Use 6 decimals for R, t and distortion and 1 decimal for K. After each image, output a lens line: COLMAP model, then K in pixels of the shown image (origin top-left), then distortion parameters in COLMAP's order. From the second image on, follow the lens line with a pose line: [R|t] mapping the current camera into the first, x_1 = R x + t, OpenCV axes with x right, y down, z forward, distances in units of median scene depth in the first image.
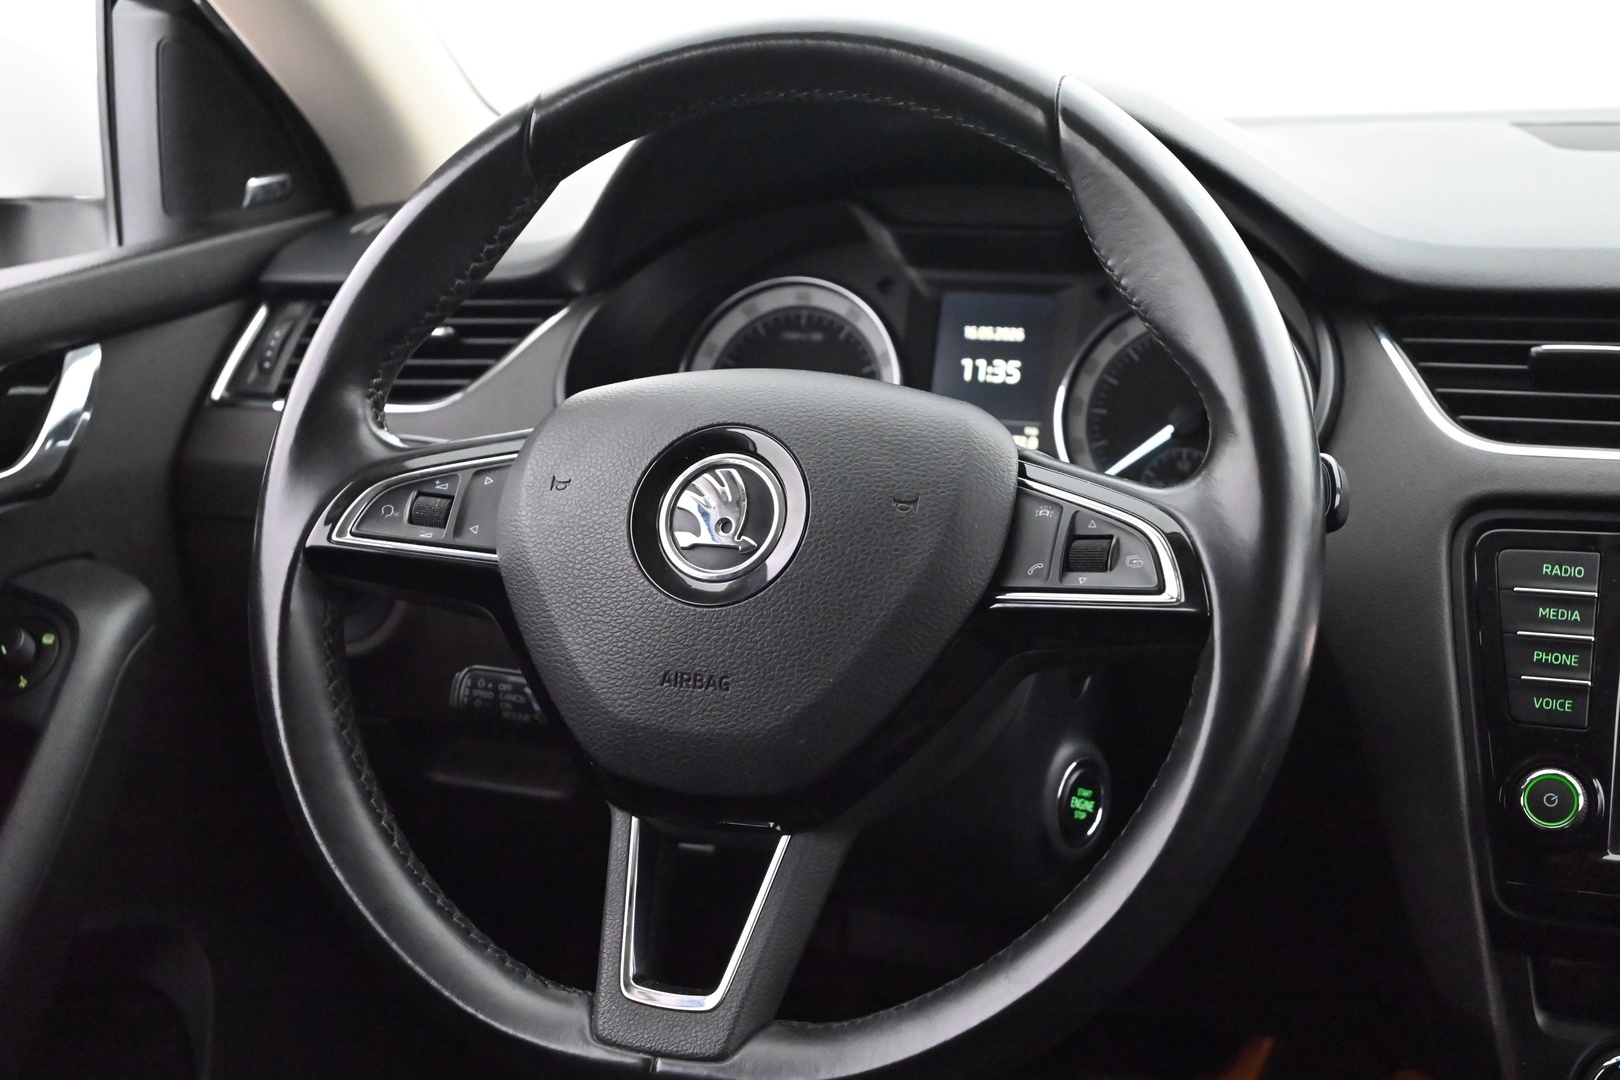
lens RADIAL K [[2058.2, 0, 806.7], [0, 2058.2, 540.9], [0, 0, 1]] dist [-0.017565, 0.000000]
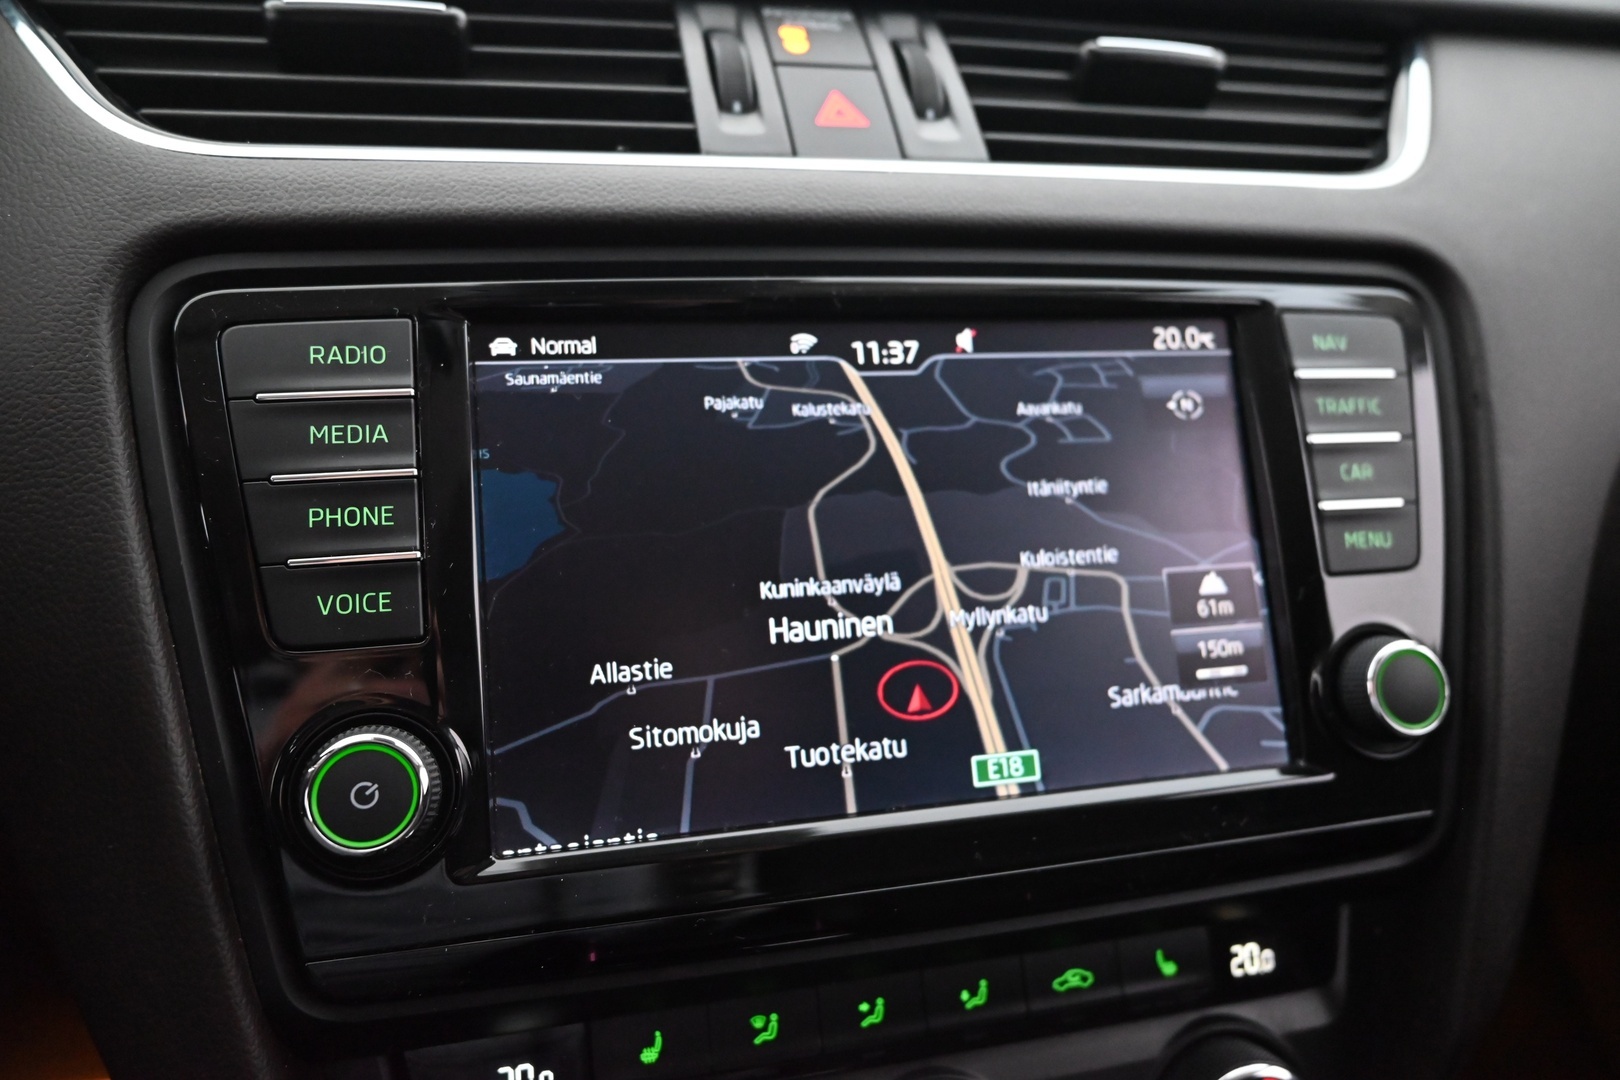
lens RADIAL K [[1118.6, 0, 806.6], [0, 1118.6, 535.2], [0, 0, 1]] dist [0.008936, 0.002196]
pose [[0.813470, -0.121362, 0.568804, 0.318552], [0.119605, 0.991991, 0.040604, 0.069087], [-0.569176, 0.035002, 0.821471, 0.751392]]
